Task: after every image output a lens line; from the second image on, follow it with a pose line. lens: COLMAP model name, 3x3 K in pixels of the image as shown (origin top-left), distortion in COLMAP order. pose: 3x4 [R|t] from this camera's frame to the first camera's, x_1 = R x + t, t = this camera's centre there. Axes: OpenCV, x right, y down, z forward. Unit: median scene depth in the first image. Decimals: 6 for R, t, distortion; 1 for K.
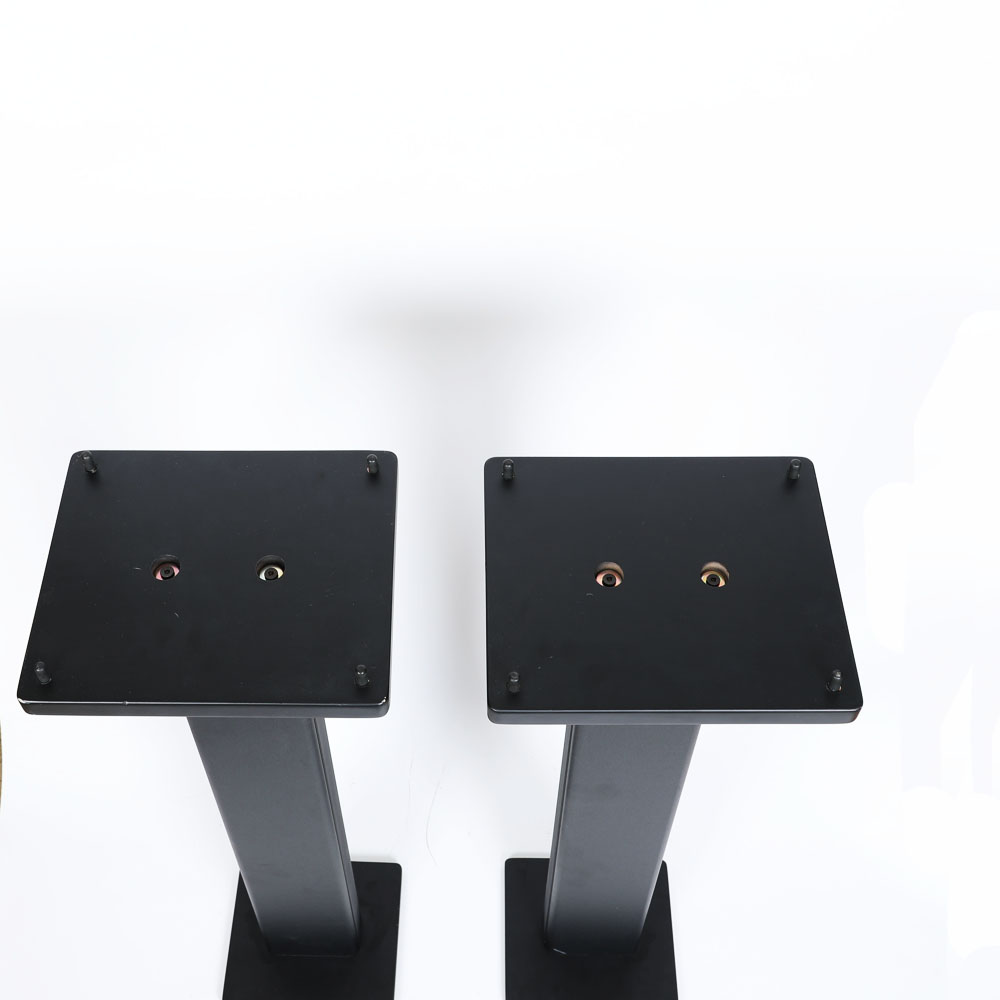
lens RADIAL K [[1164.2, 0, 412.0], [0, 1164.2, 498.0], [0, 0, 1]] dist [-0.002938, 0.026888]
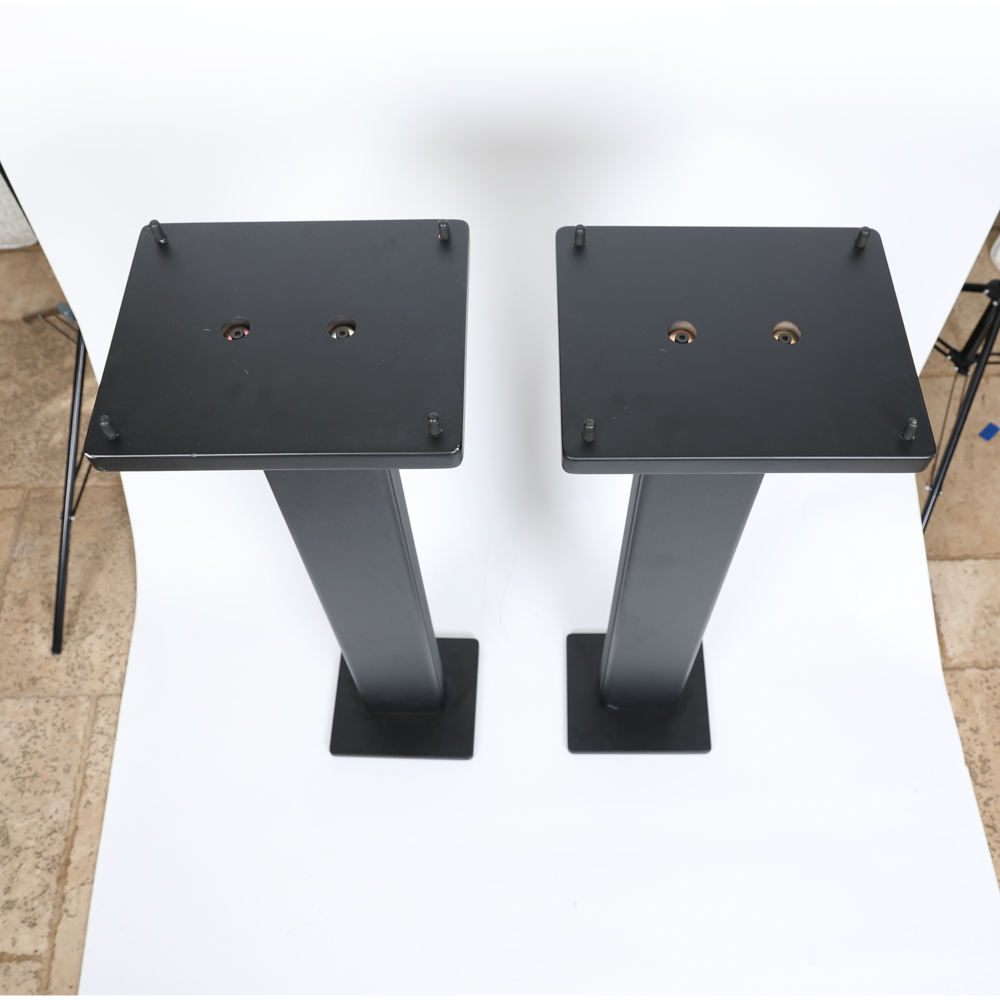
lens RADIAL K [[948.2, 0, 500.0], [0, 948.2, 500.0], [0, 0, 1]] dist [0.000203, 0.004565]
pose [[0.999835, -0.010789, 0.014622, -0.000114], [0.008534, 0.989201, 0.146314, 0.081064], [-0.016042, -0.146165, 0.989130, 0.164361]]
